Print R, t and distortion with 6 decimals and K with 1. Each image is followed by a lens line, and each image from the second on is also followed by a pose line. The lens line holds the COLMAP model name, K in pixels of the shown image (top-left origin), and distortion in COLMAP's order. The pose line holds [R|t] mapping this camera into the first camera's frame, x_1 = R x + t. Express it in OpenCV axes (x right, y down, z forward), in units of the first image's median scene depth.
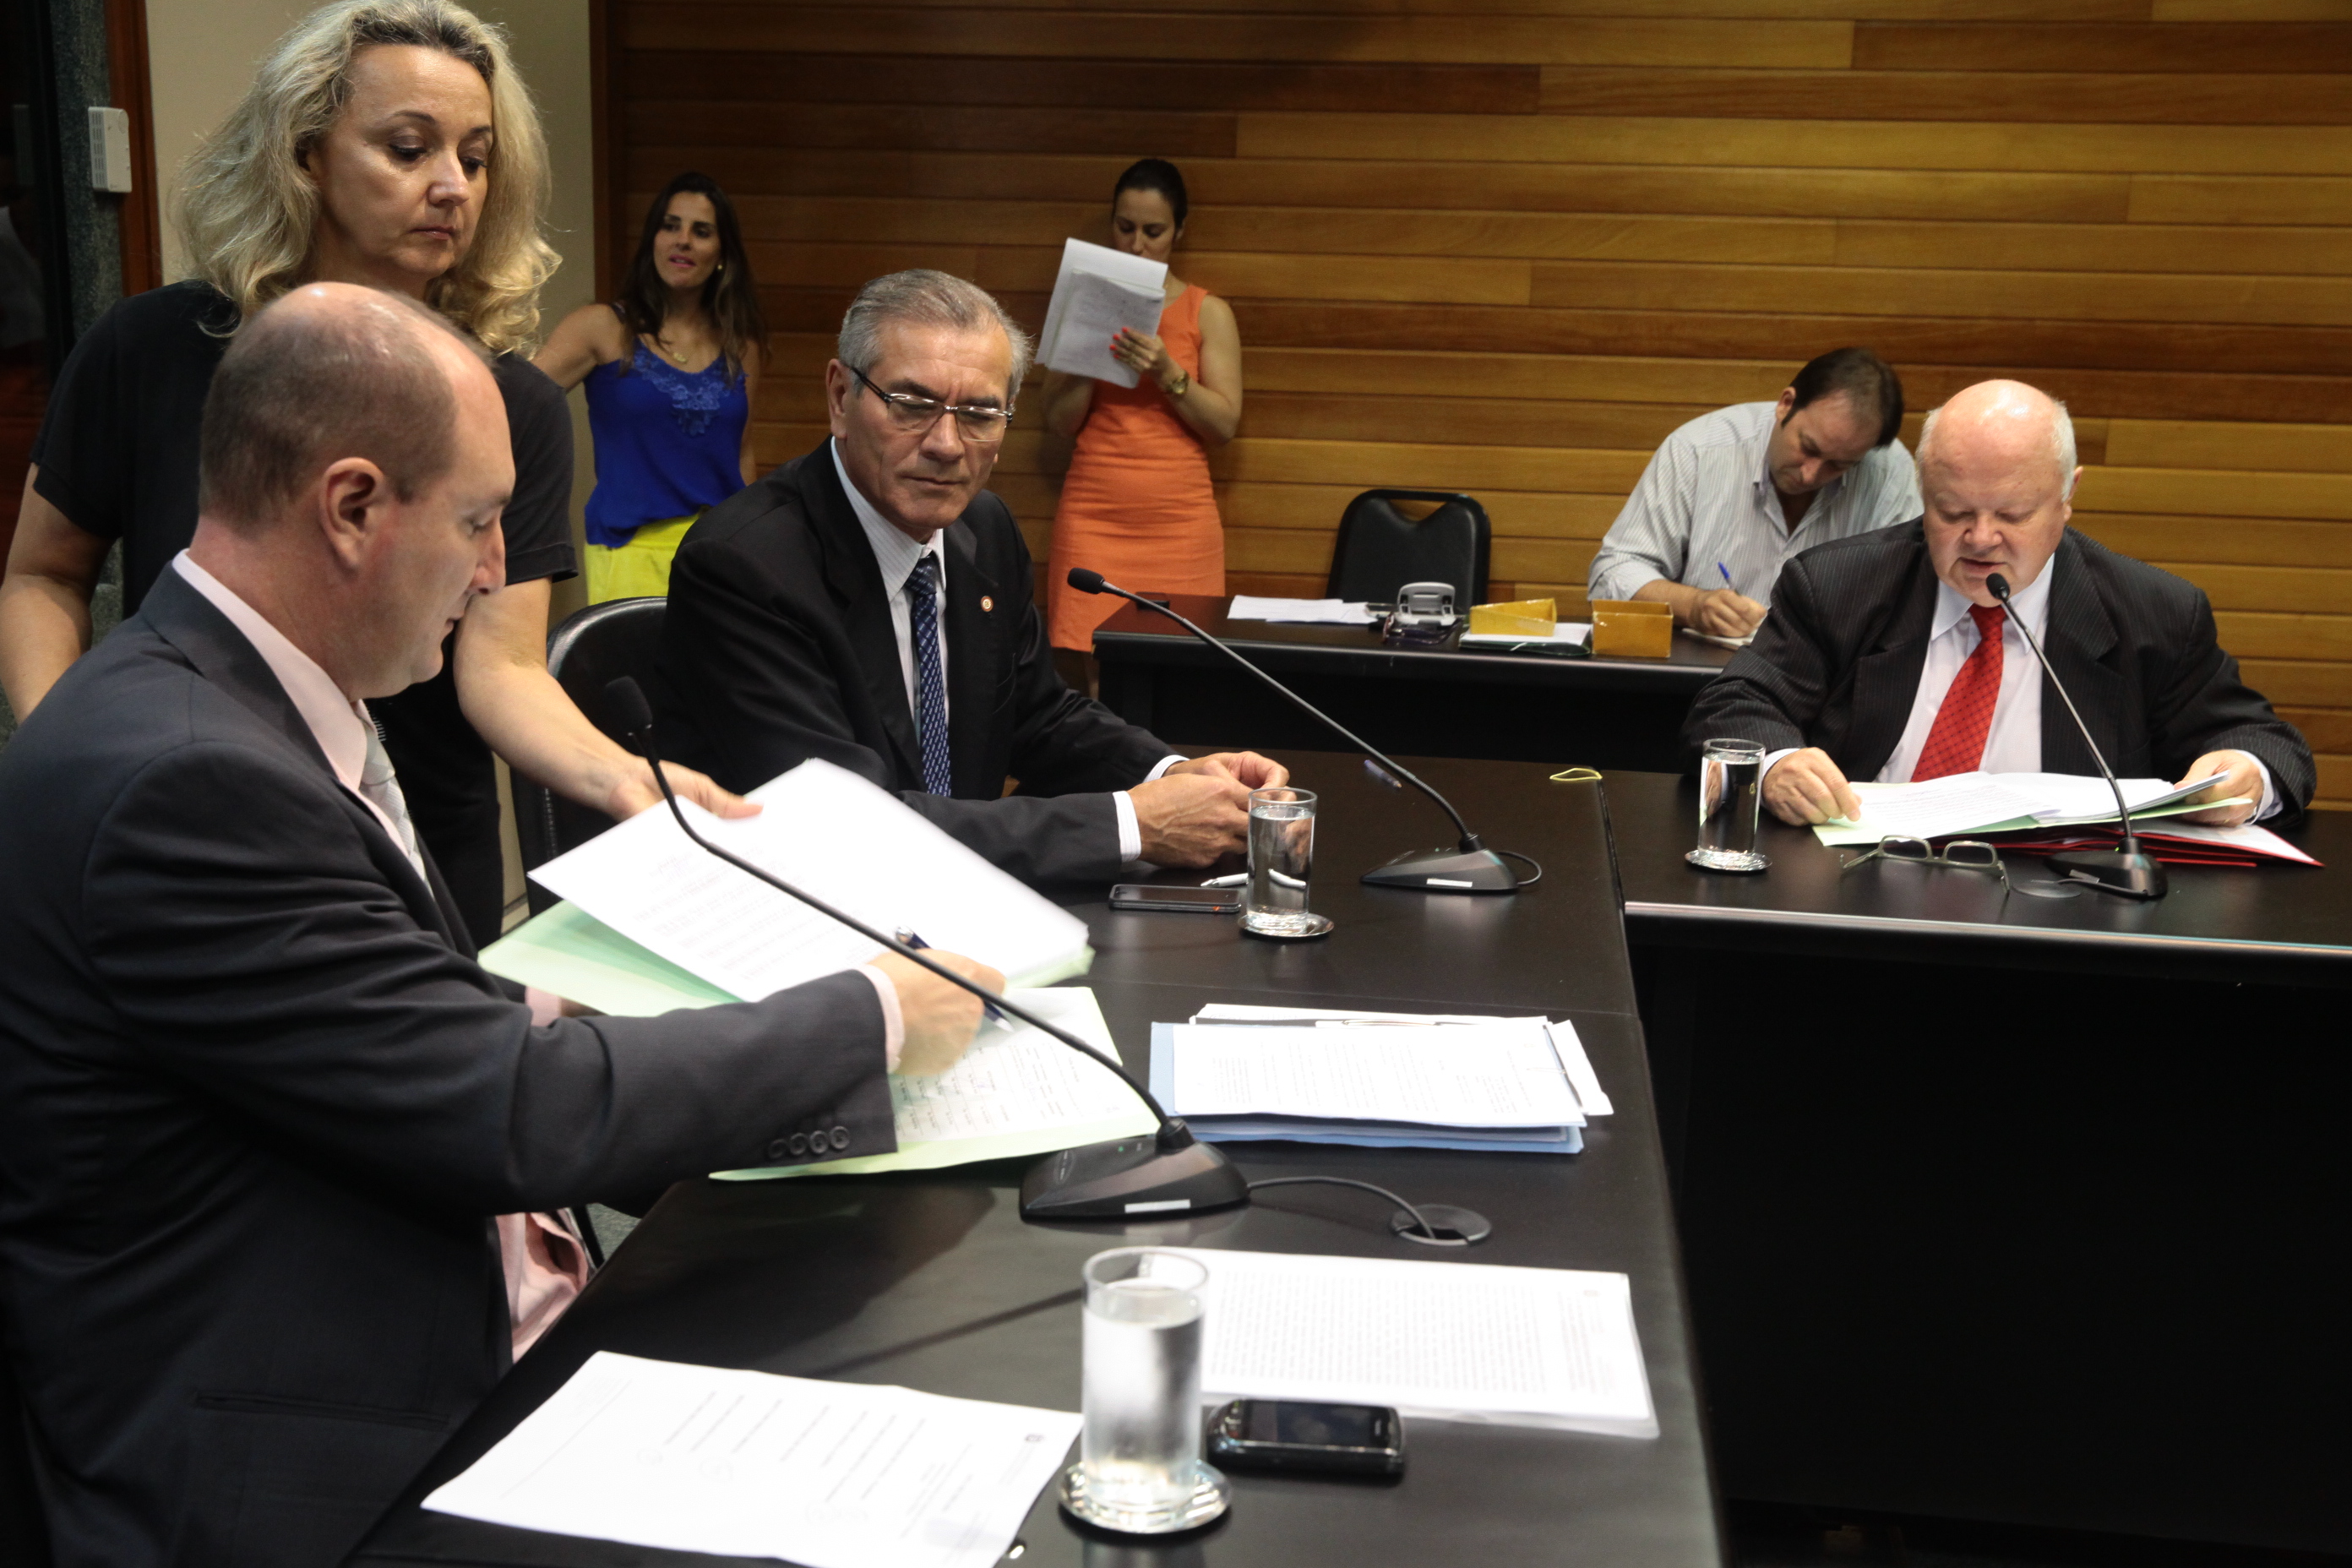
lens RADIAL K [[2742.0, 0, 1176.0], [0, 2742.0, 784.0], [0, 0, 1]] dist [0.002149, 0.011615]
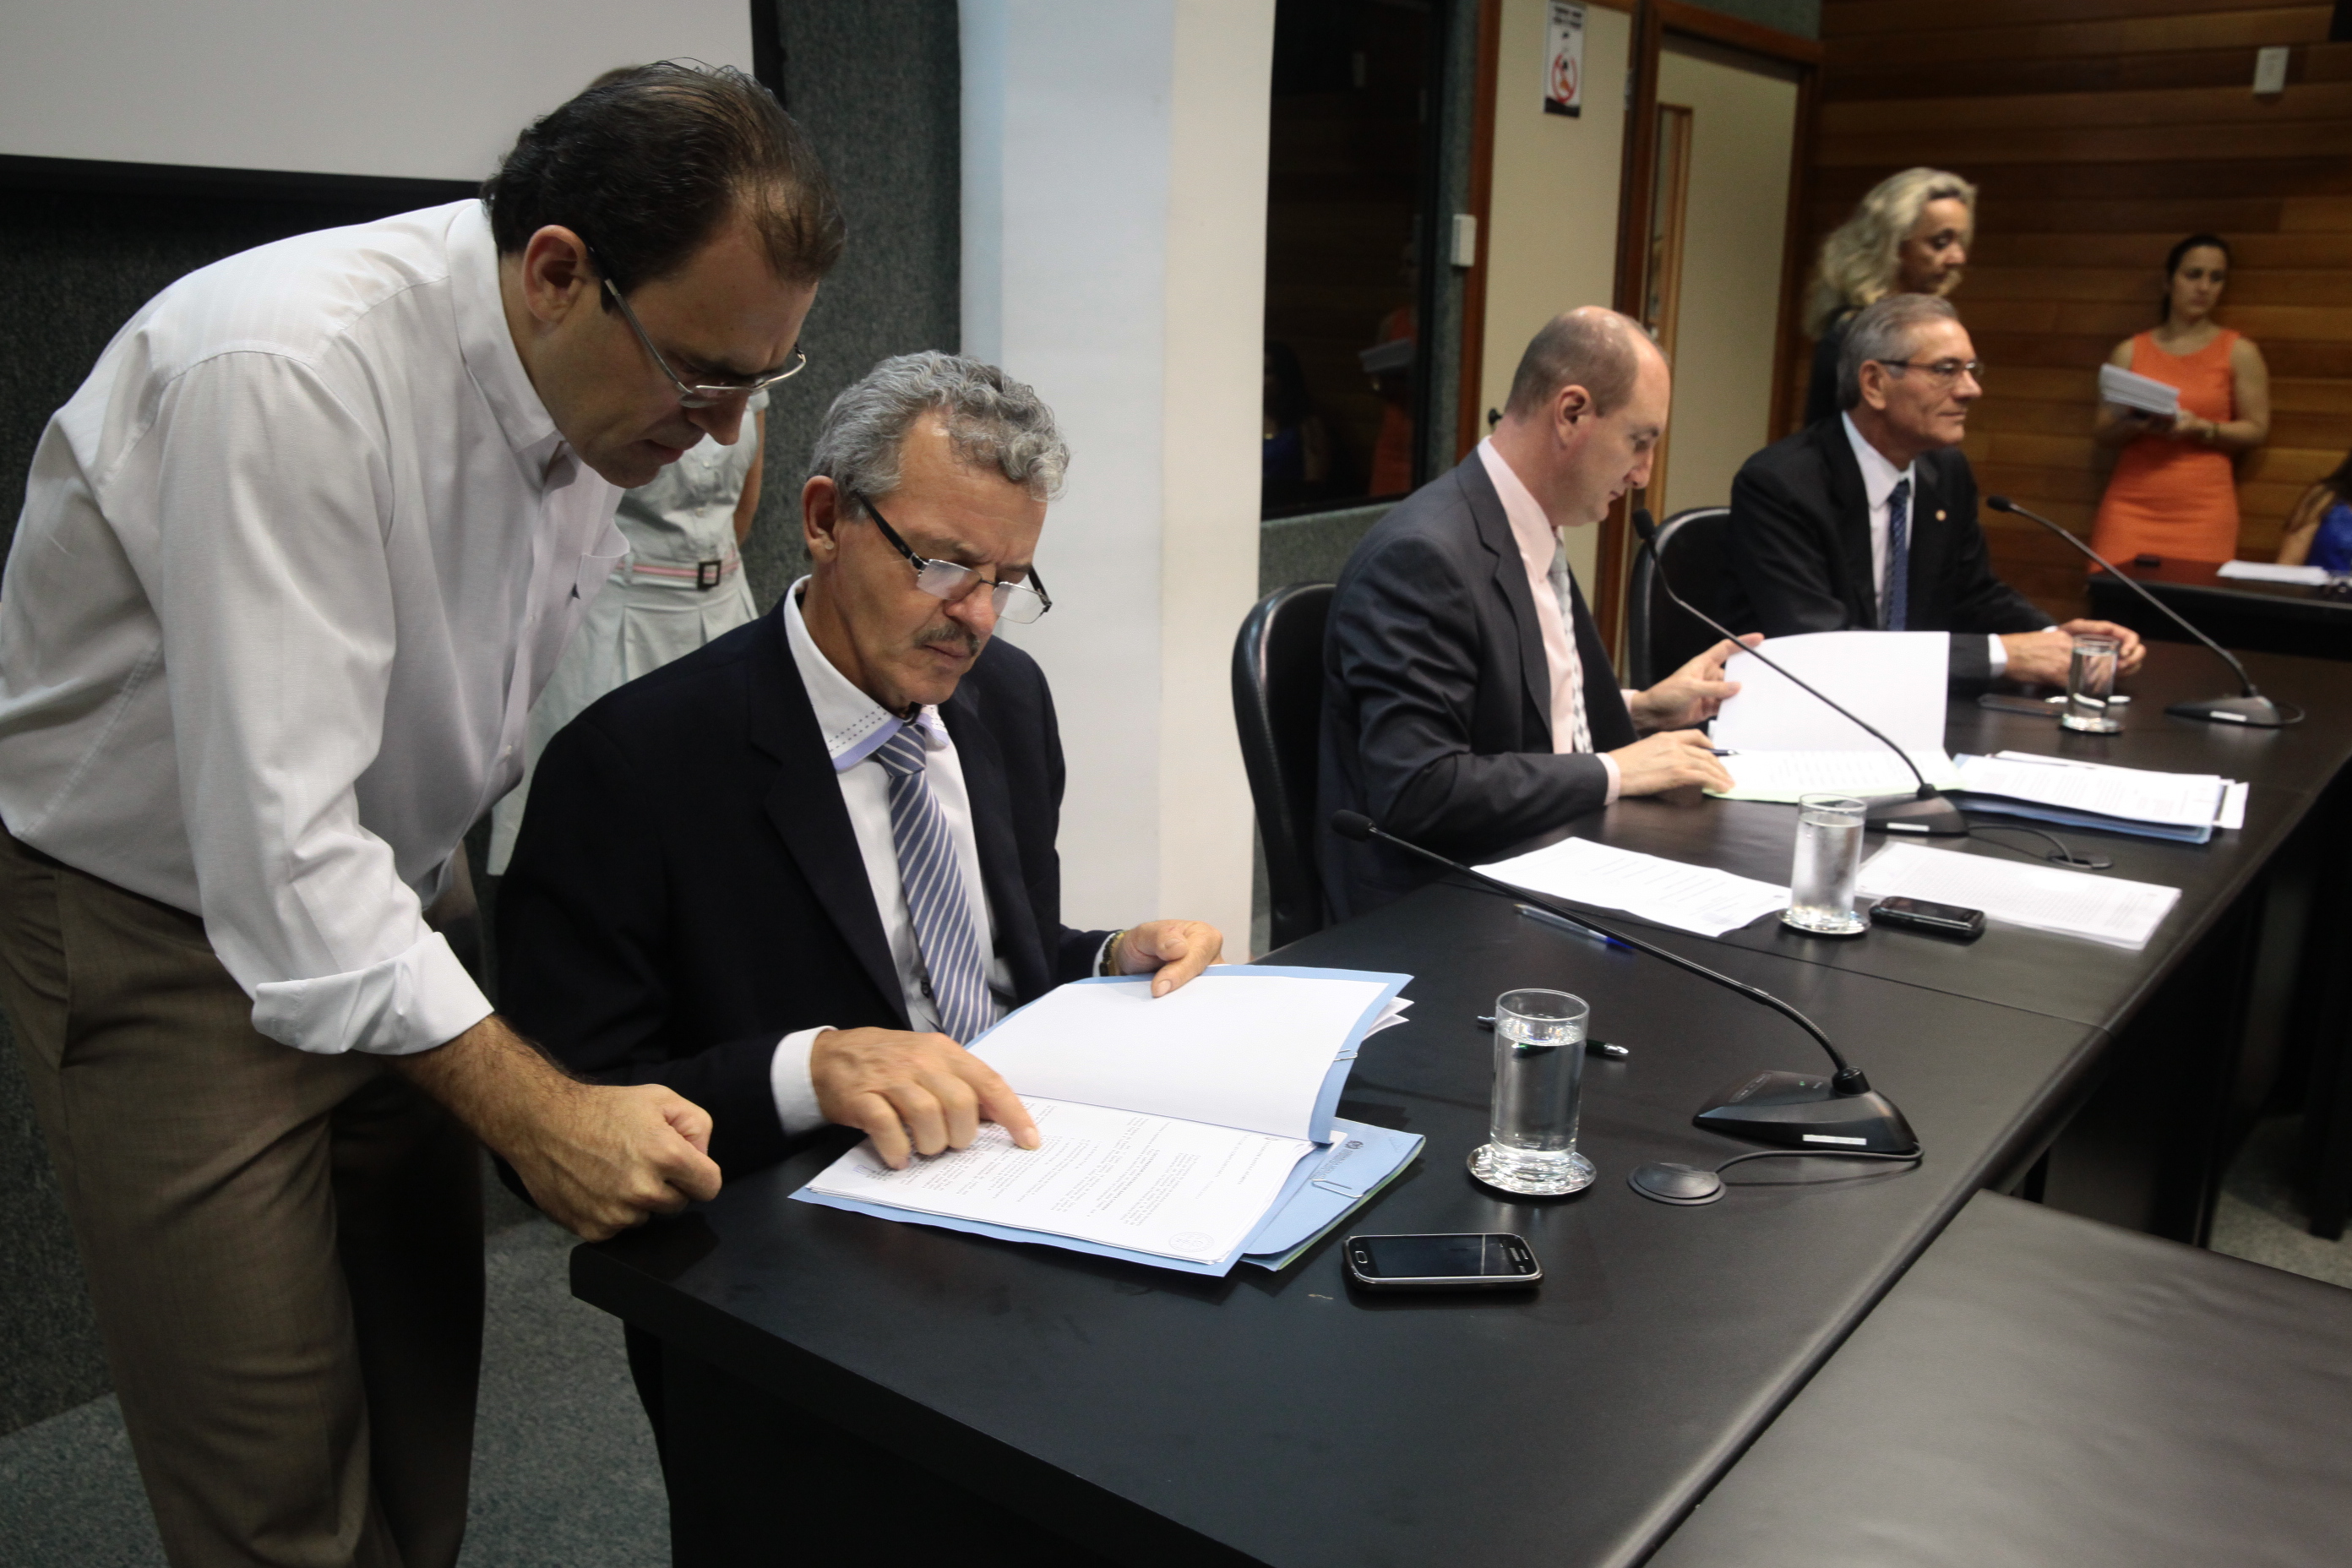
lens RADIAL K [[2108.4, 0, 1176.0], [0, 2108.4, 784.0], [0, 0, 1]] dist [0.050684, 0.008234]
pose [[0.866207, 0.113667, -0.486586, 0.143915], [-0.103258, 0.993483, 0.048261, 0.063101], [0.488901, 0.008439, 0.872299, -0.249126]]
